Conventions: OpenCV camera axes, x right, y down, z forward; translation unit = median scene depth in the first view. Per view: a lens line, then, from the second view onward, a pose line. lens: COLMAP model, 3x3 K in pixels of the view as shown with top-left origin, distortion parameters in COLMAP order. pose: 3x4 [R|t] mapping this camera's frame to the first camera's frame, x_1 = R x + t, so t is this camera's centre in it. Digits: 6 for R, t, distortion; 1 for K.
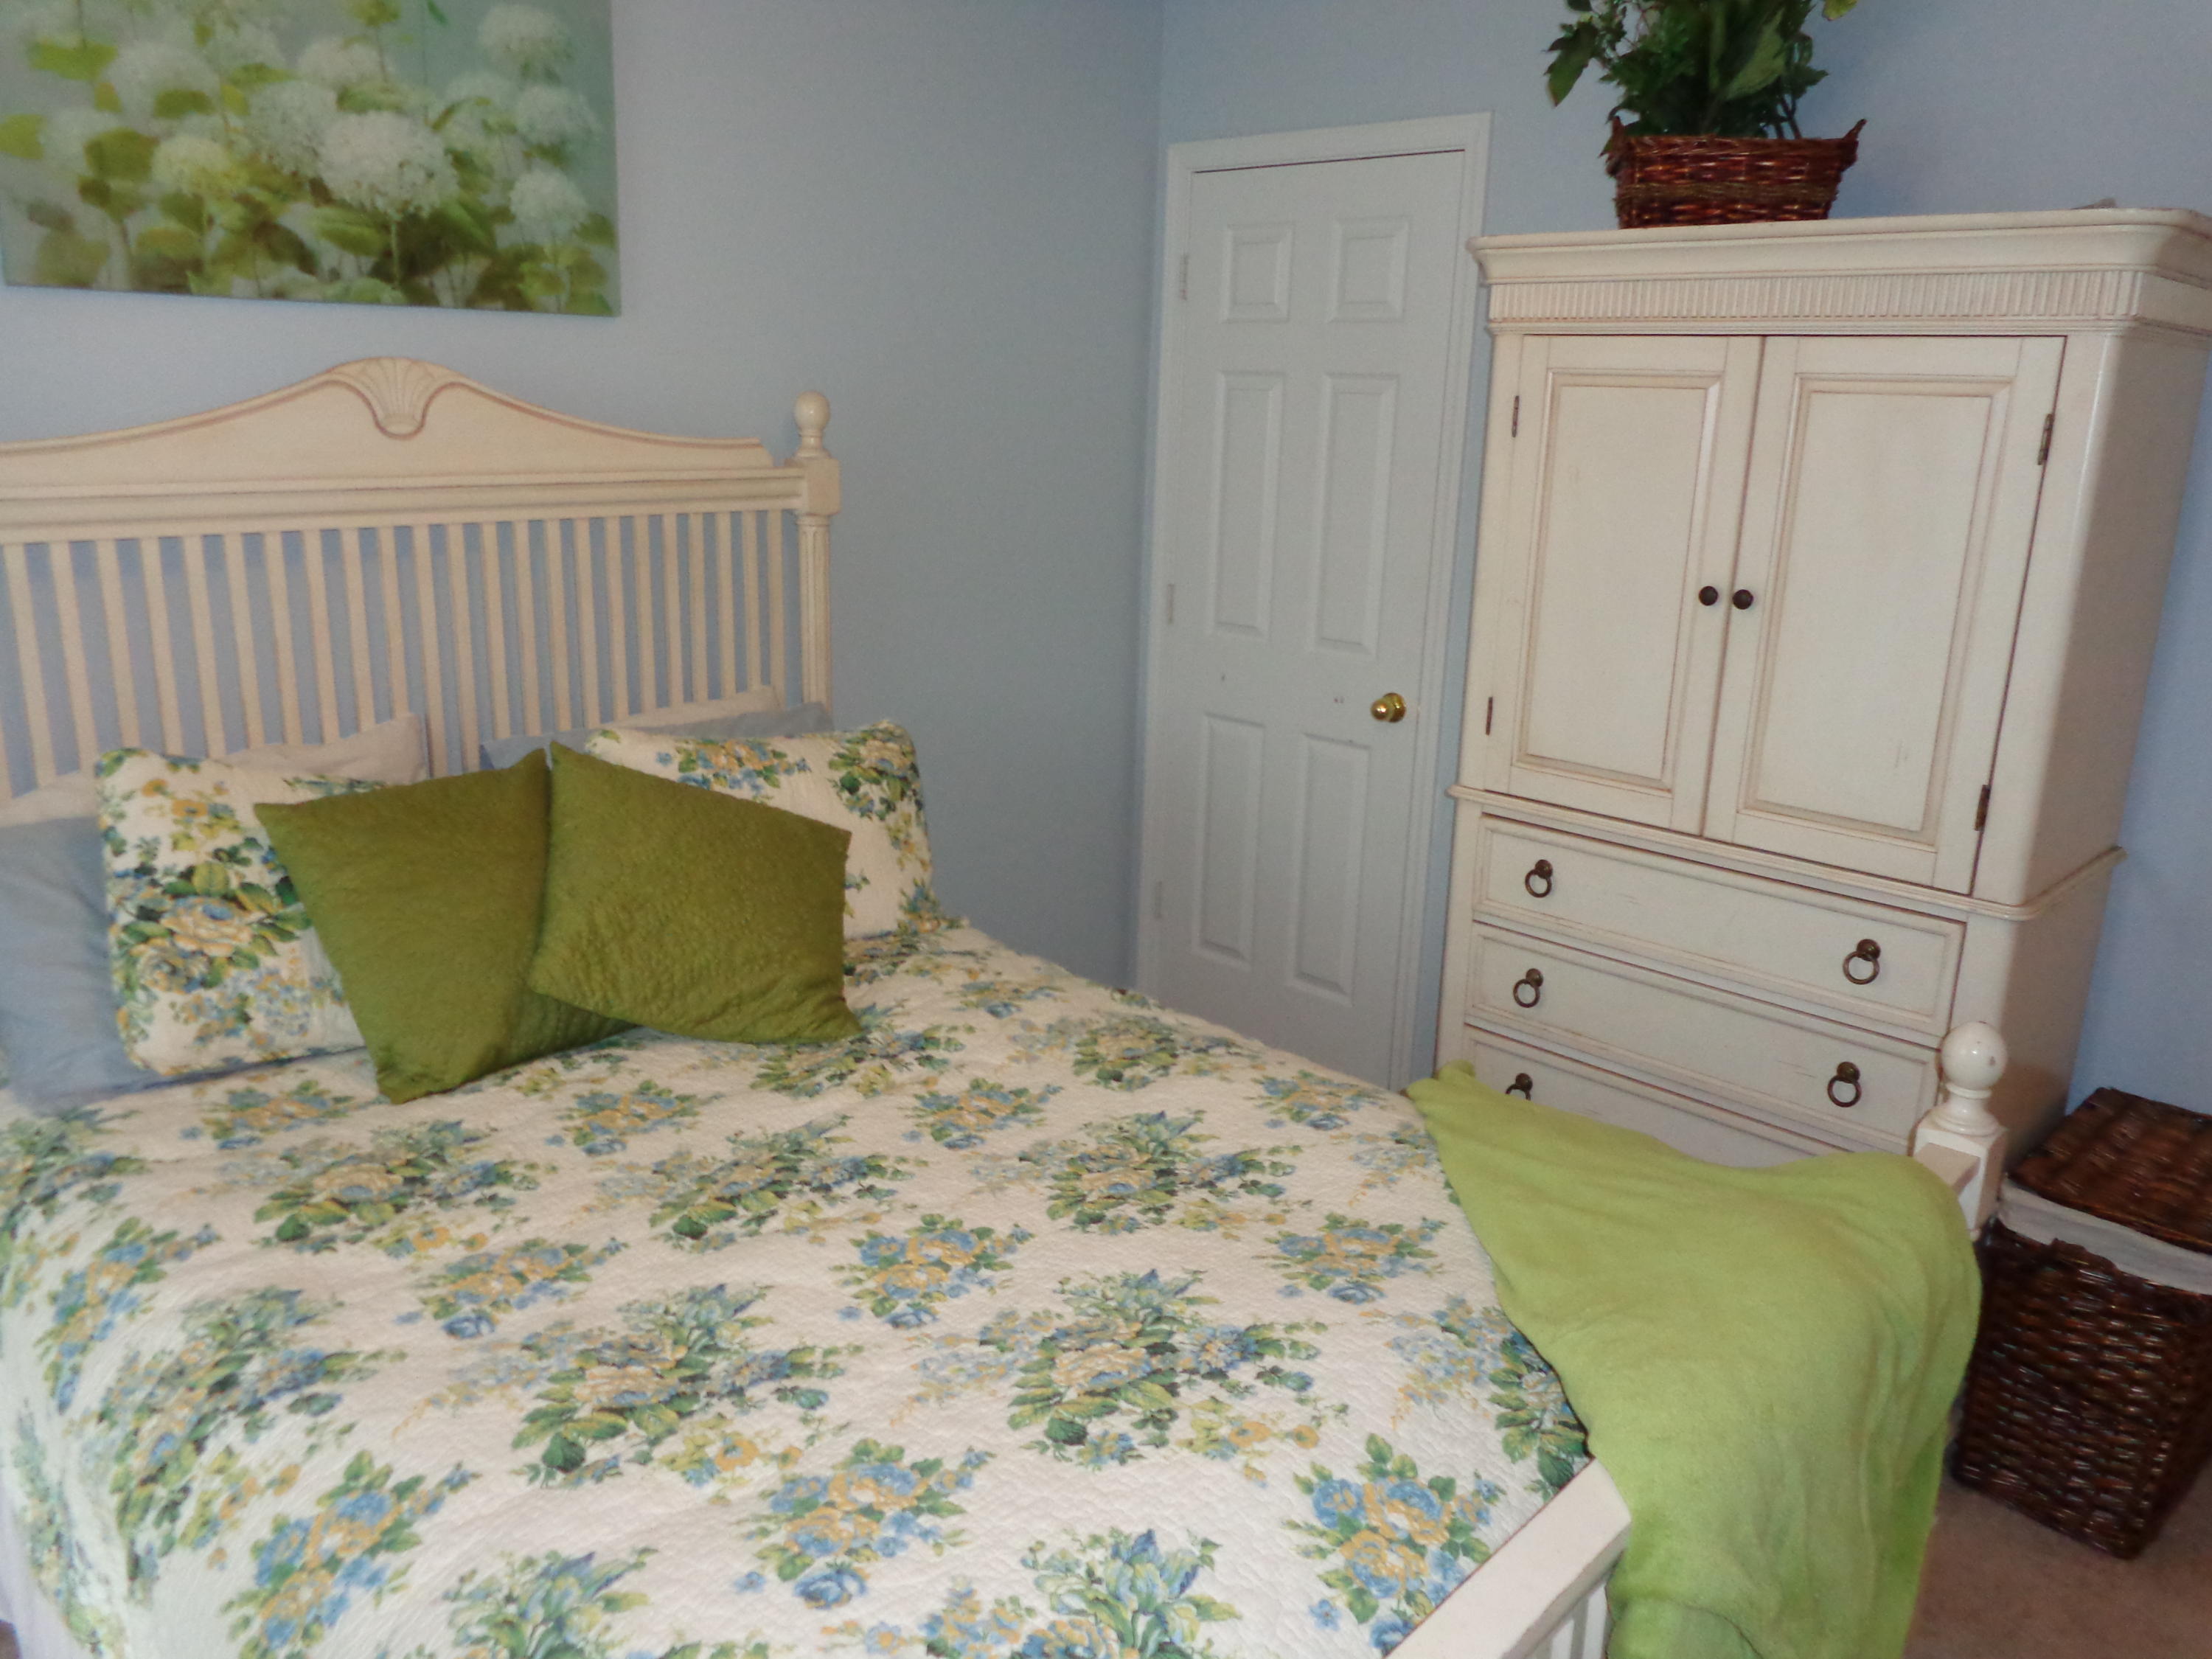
lens RADIAL K [[1640.1, 0, 1105.6], [0, 1640.1, 825.9], [0, 0, 1]] dist [-0.002385, -0.009031]
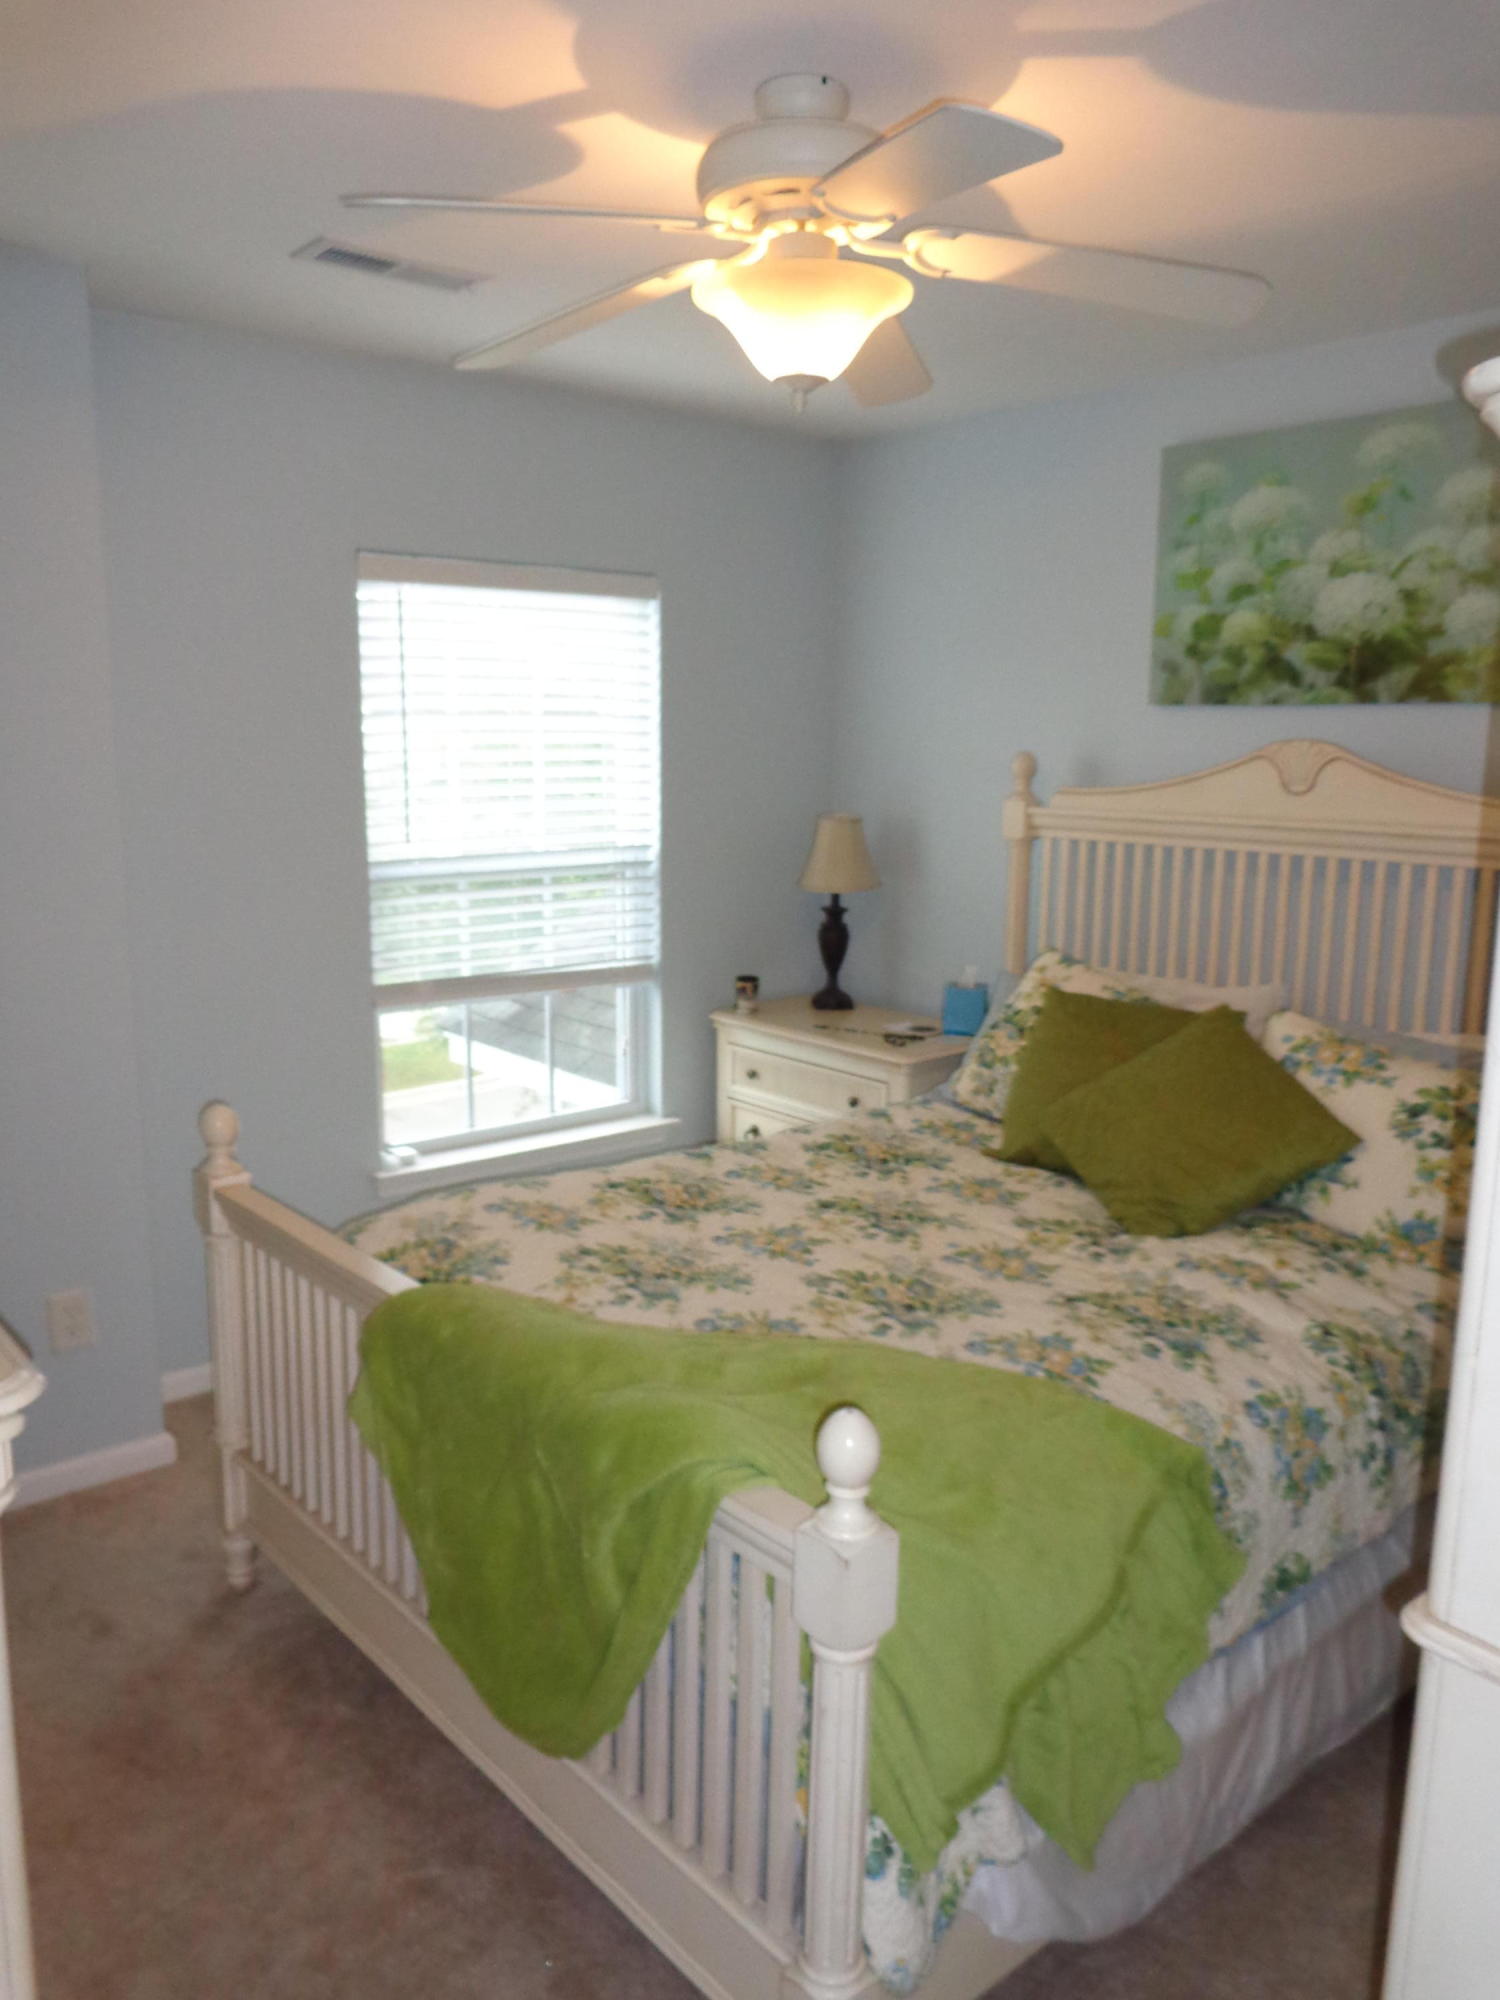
lens RADIAL K [[1482.9, 0, 747.2], [0, 1482.9, 997.2], [0, 0, 1]] dist [-0.002385, -0.009031]
pose [[-0.102450, 0.146113, -0.983949, 0.966526], [-0.270830, 0.947689, 0.168927, -0.162099], [0.957160, 0.283789, -0.057519, 0.684220]]
